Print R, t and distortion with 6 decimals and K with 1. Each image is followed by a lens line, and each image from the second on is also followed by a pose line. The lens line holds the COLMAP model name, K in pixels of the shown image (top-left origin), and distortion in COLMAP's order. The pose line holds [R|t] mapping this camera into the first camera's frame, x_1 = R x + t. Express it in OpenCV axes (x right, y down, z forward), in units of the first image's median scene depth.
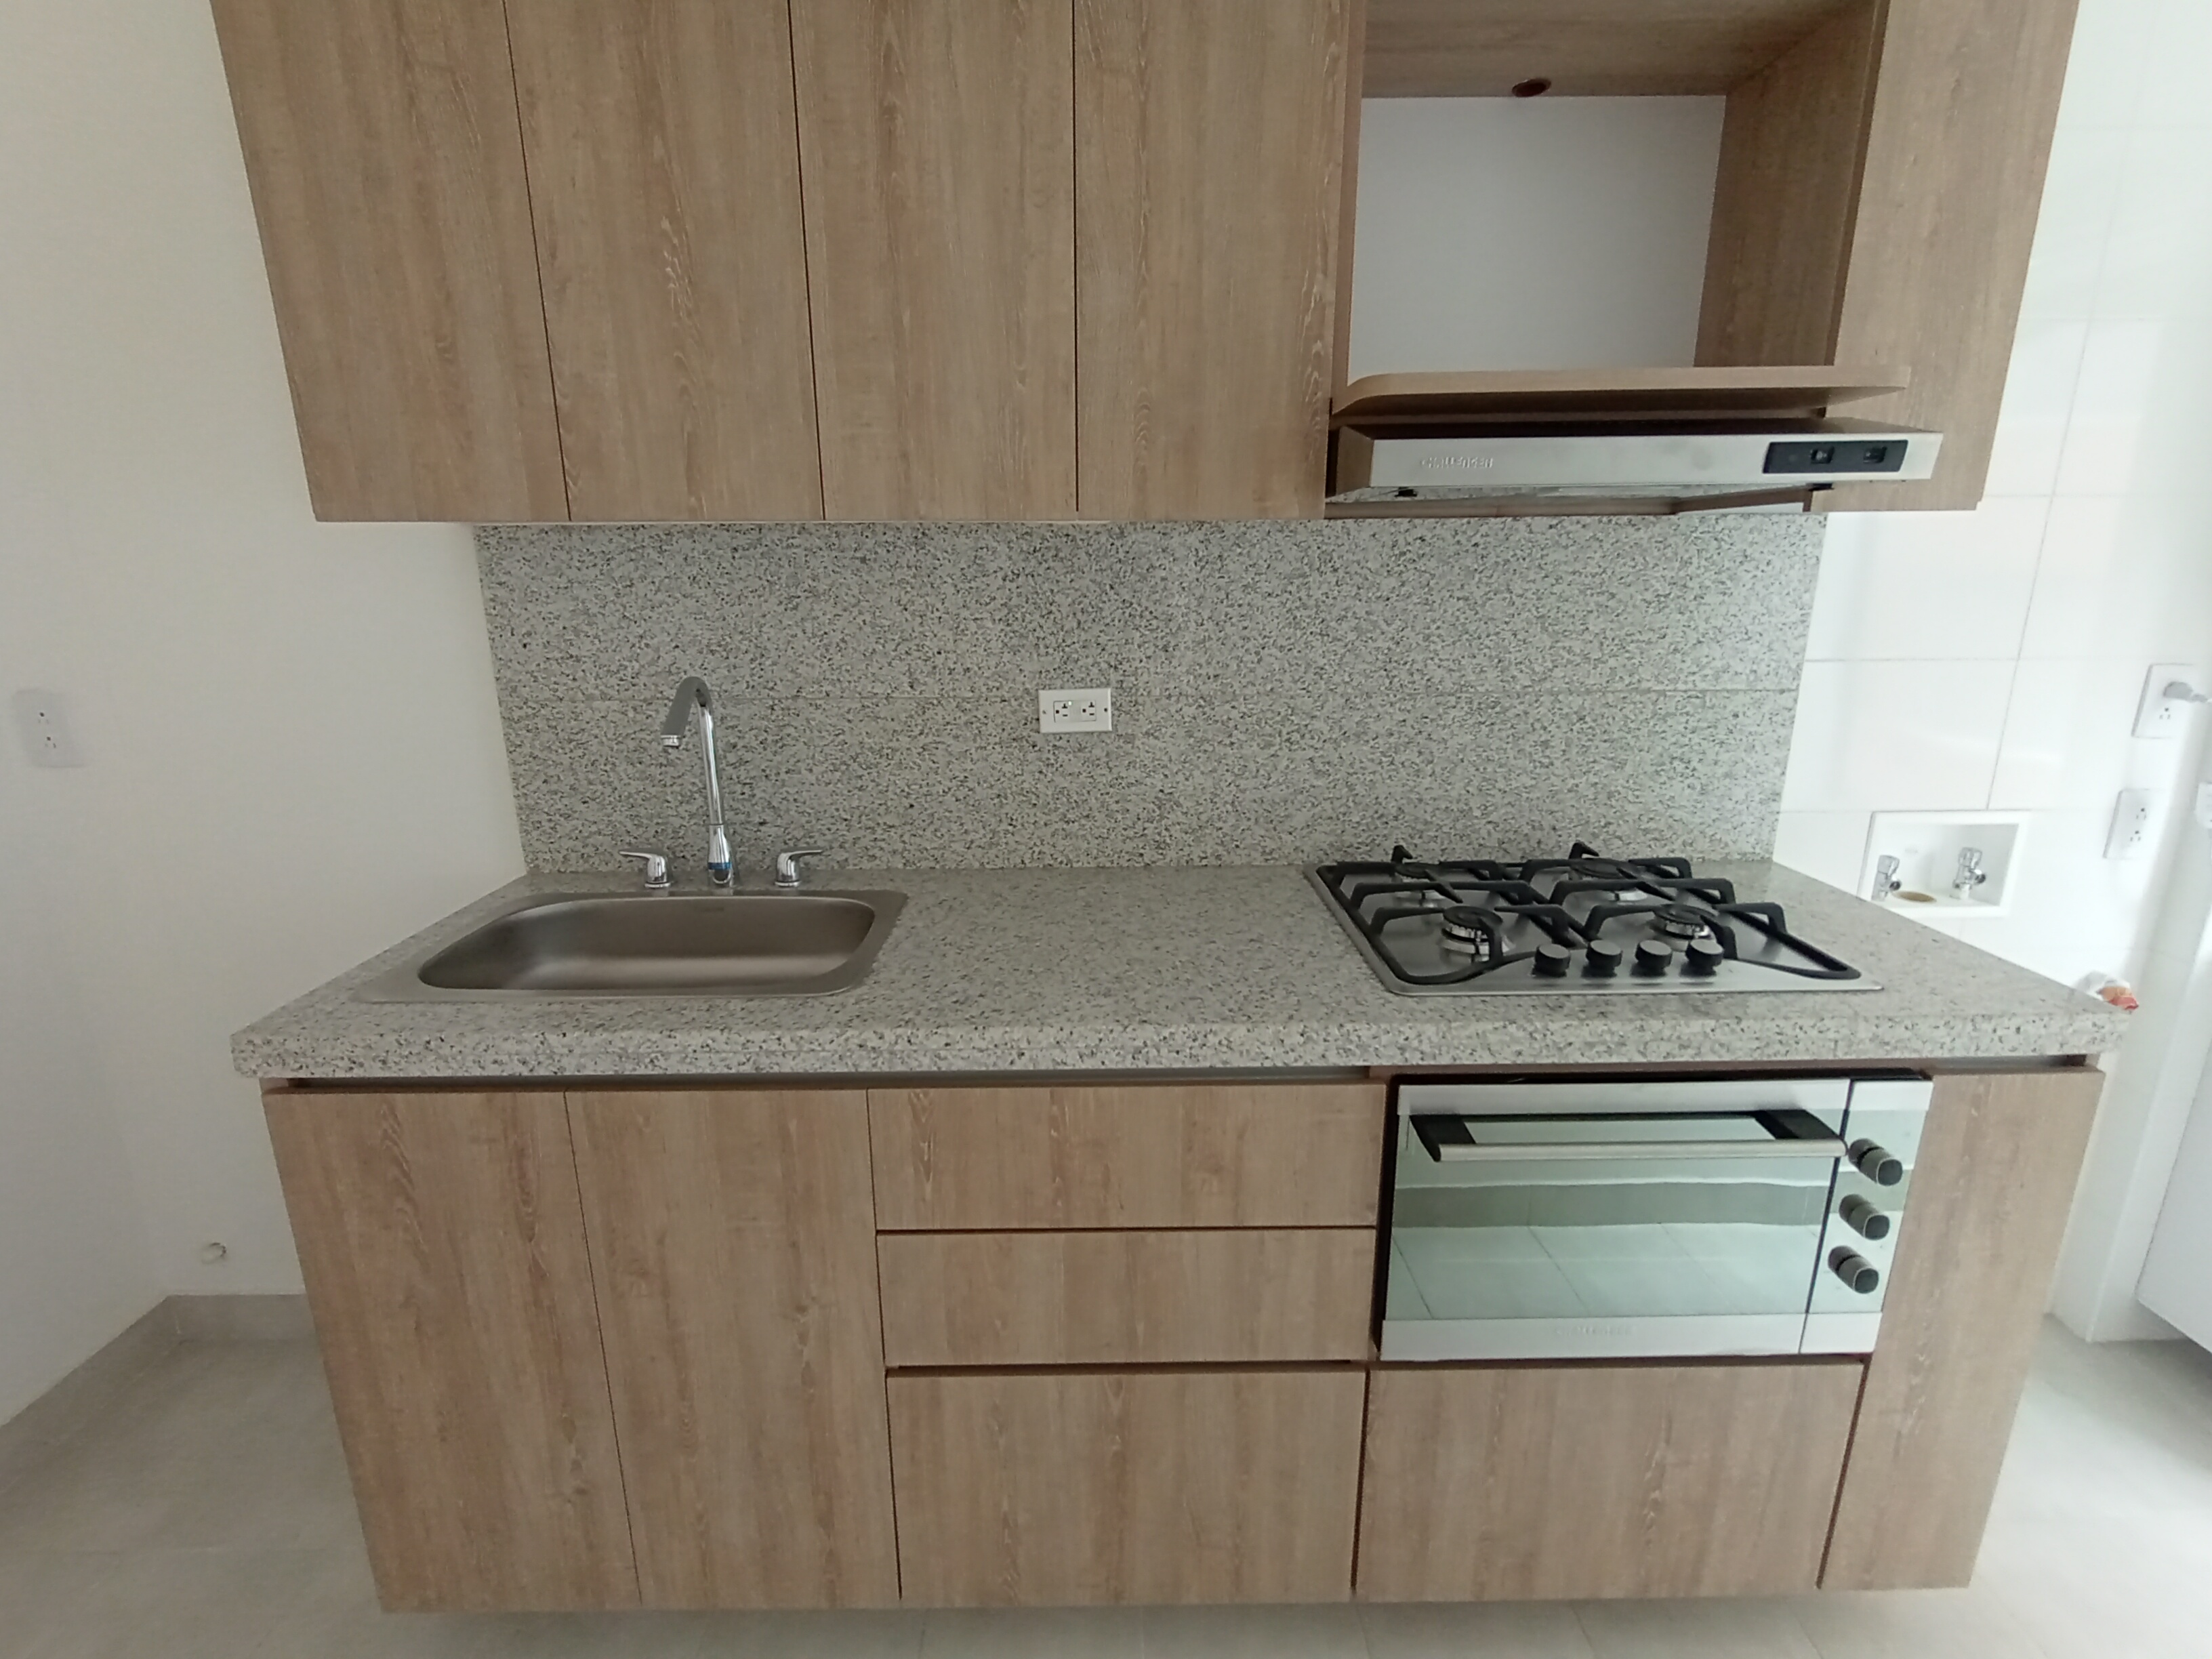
lens RADIAL K [[1005.4, 0, 1094.5], [0, 1005.4, 824.9], [0, 0, 1]] dist [0.006409, -0.001094]
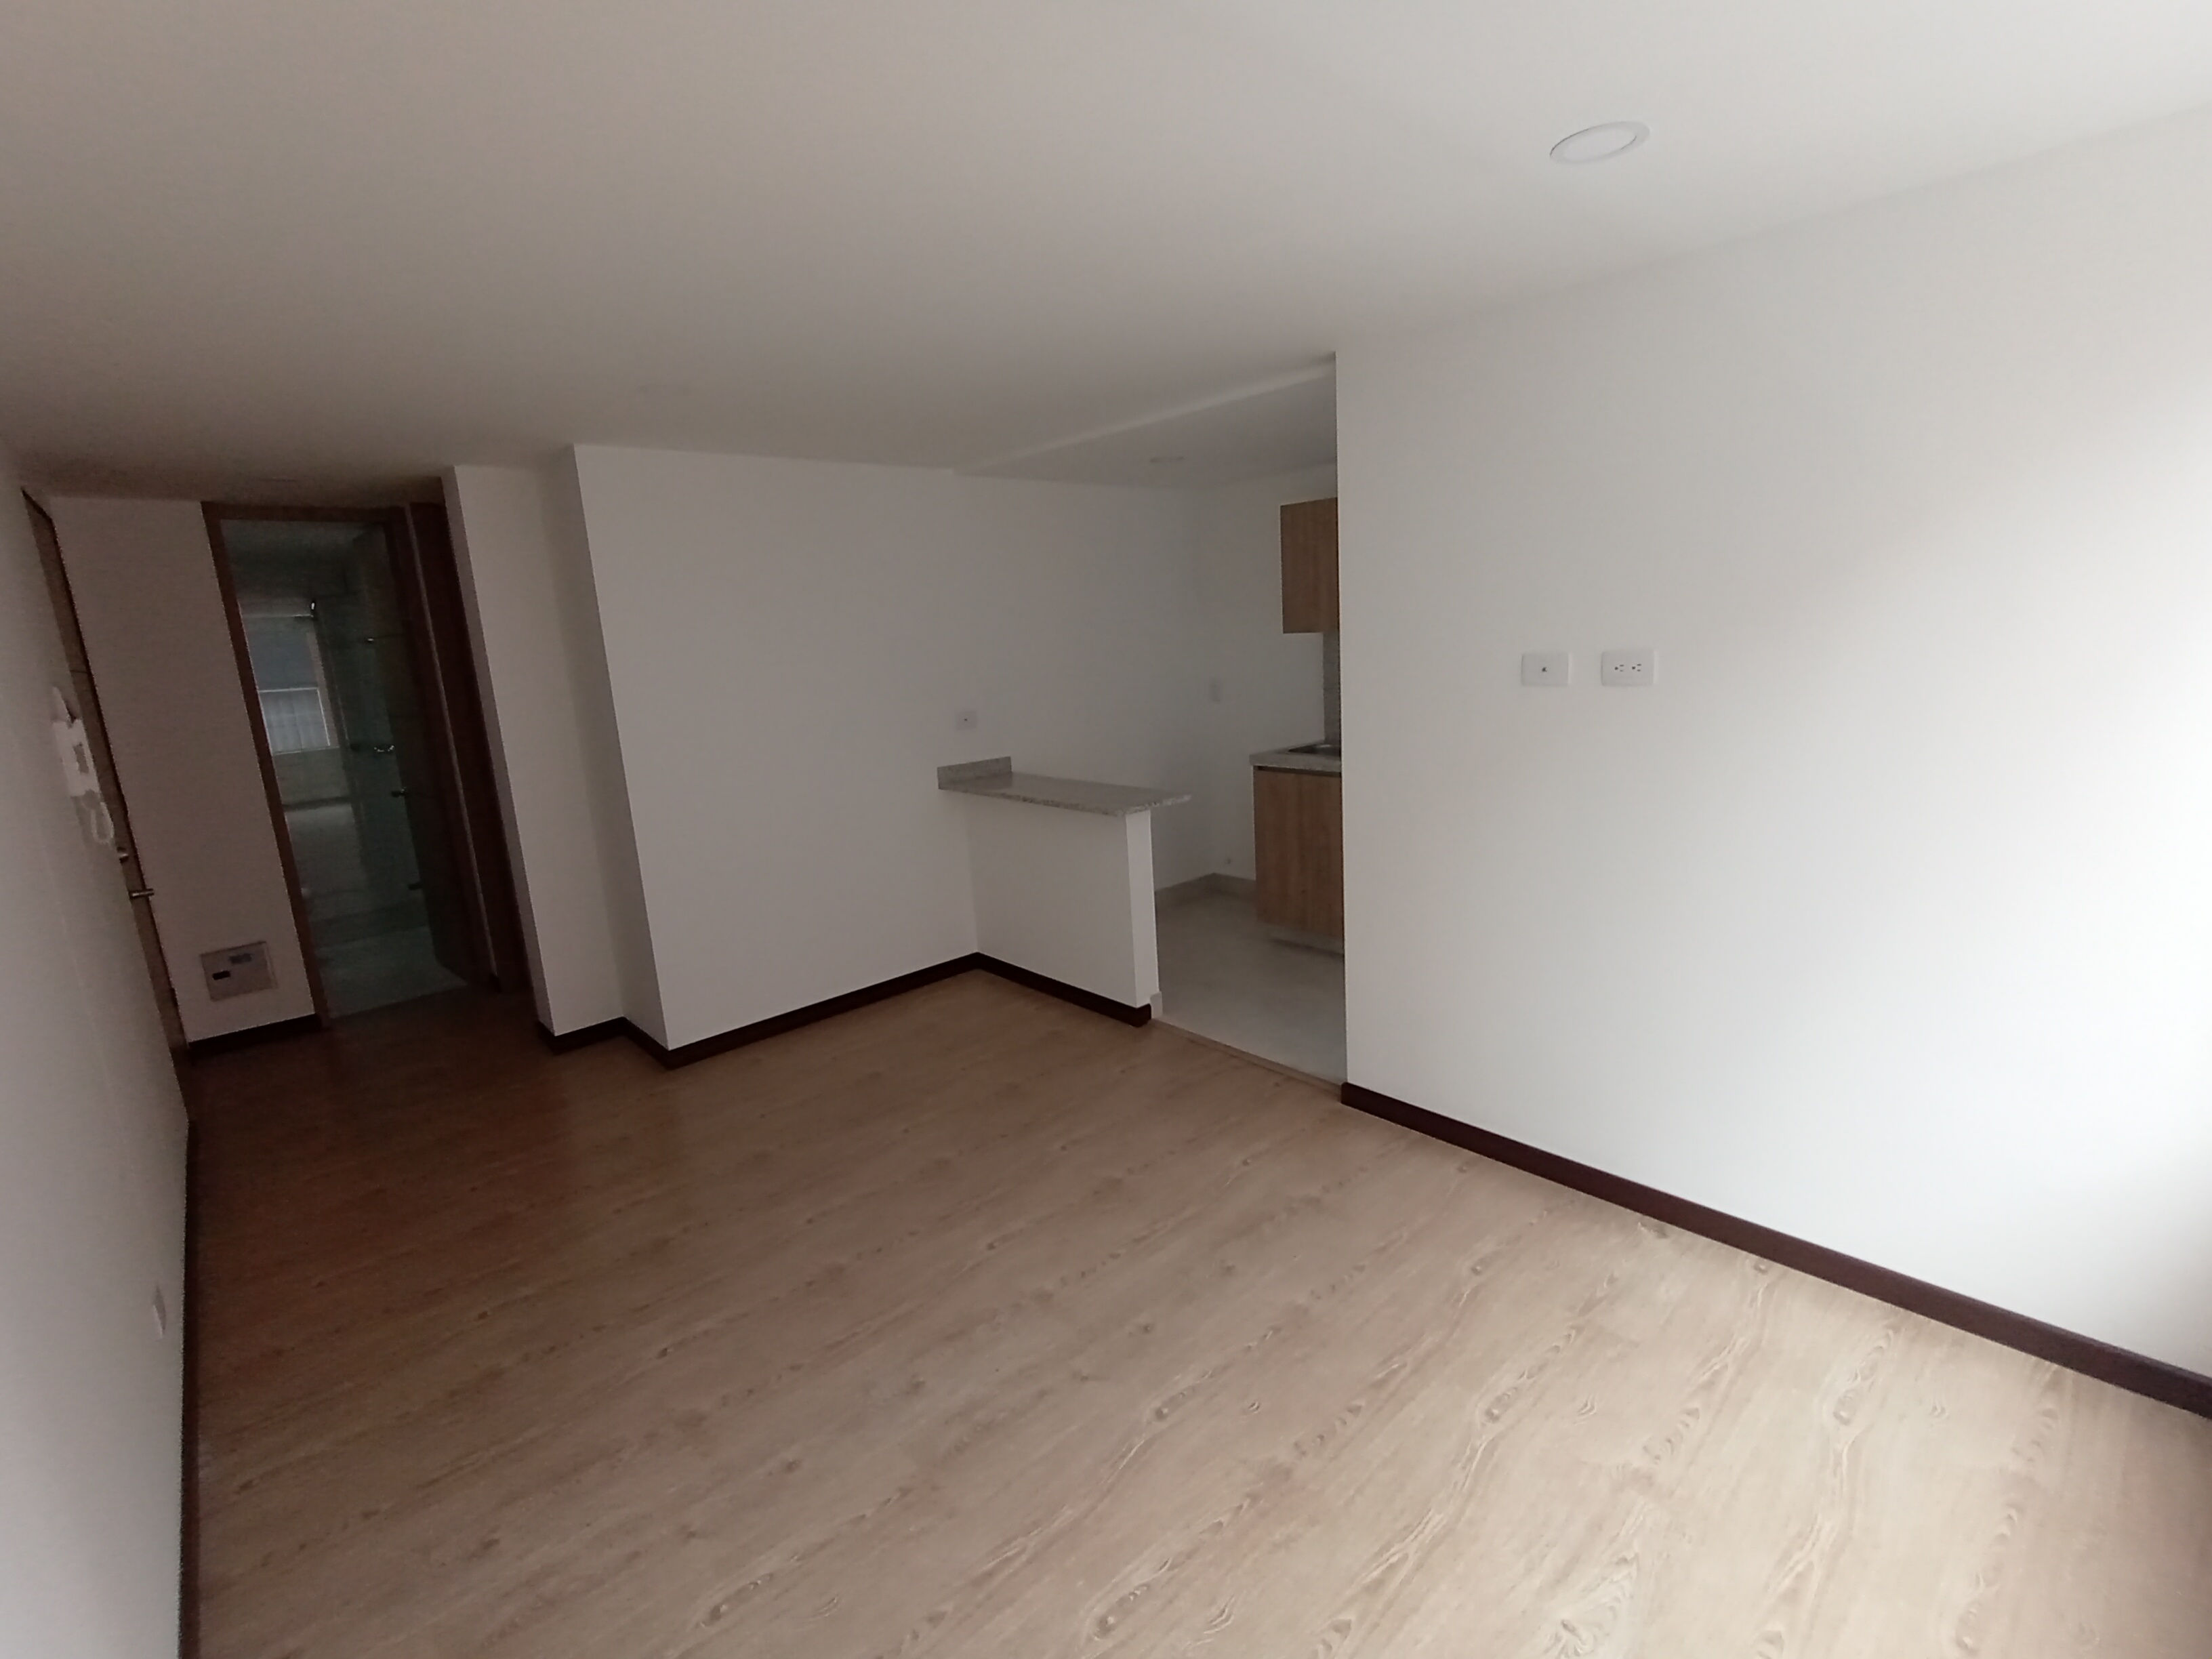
lens RADIAL K [[1005.4, 0, 1104.3], [0, 1005.4, 831.6], [0, 0, 1]] dist [0.006409, -0.001094]
pose [[0.668997, 0.137649, -0.730408, 1.275012], [-0.154328, 0.987010, 0.044655, 0.292544], [0.727067, 0.082848, 0.681550, -1.571628]]
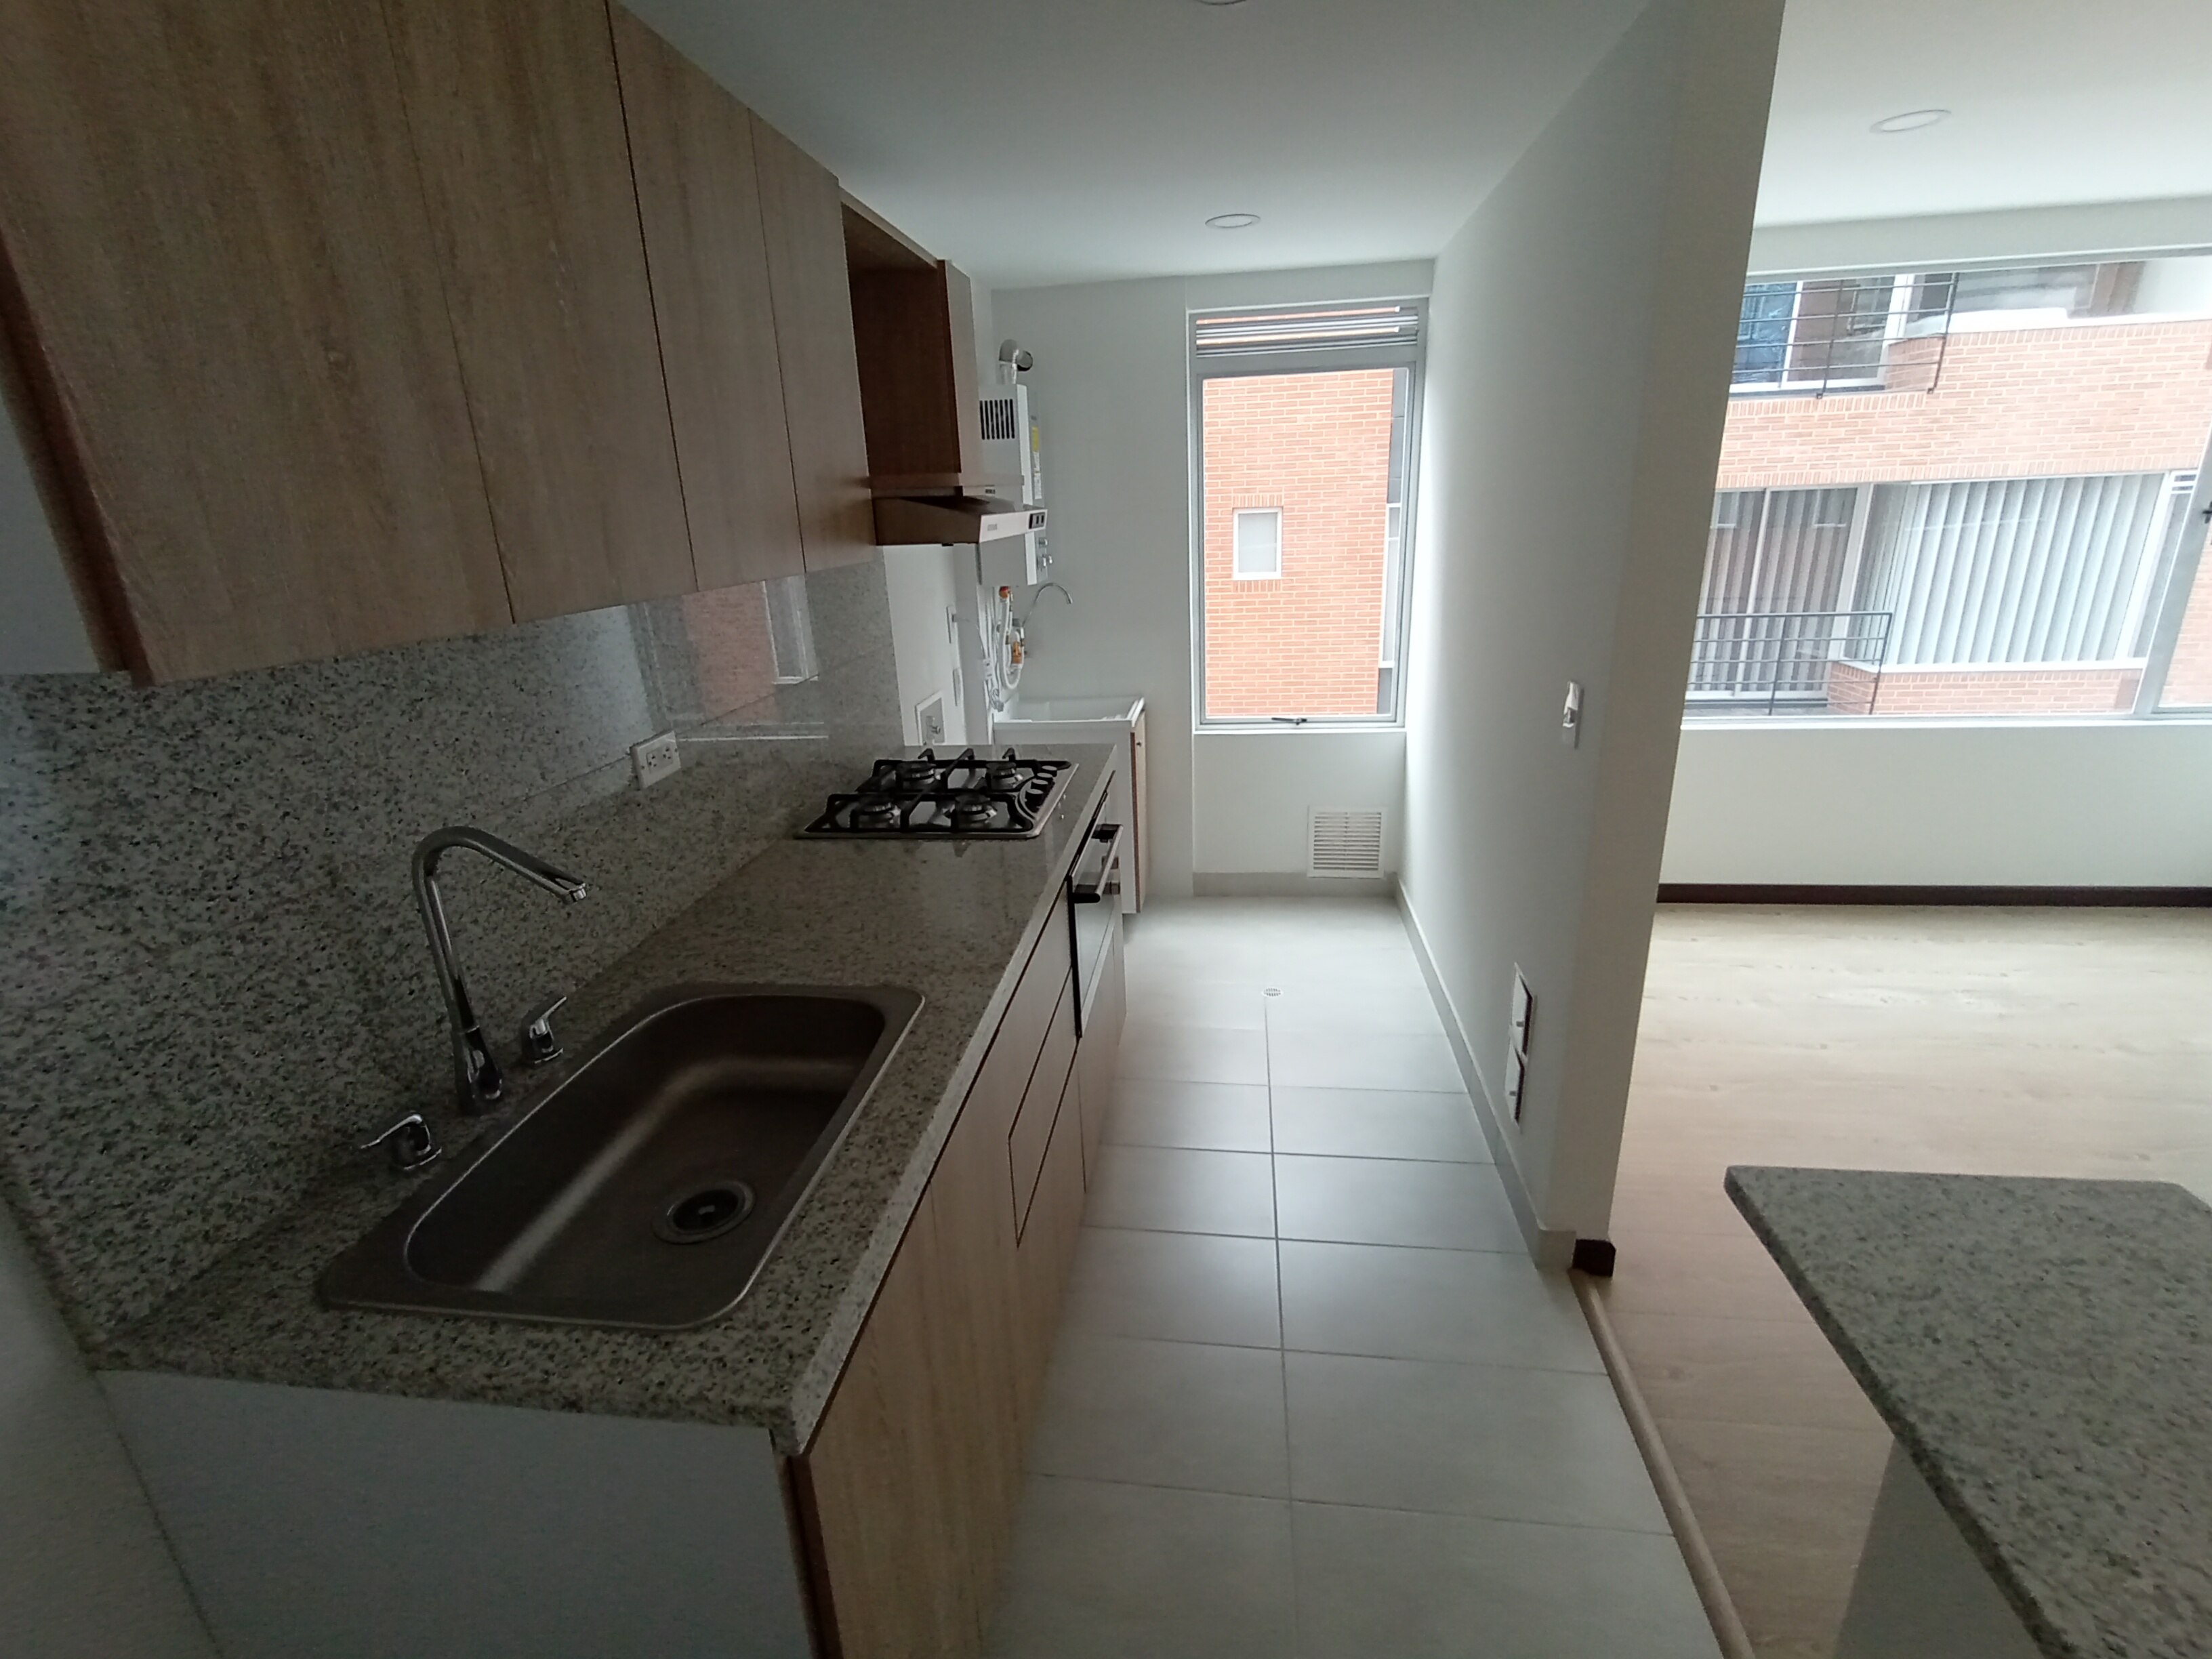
lens RADIAL K [[1005.4, 0, 1095.7], [0, 1005.4, 828.4], [0, 0, 1]] dist [0.006409, -0.001094]
pose [[0.139743, -0.308054, 0.941050, -0.938507], [0.286410, 0.922325, 0.259394, -0.187731], [-0.947861, 0.233278, 0.217118, 0.390241]]
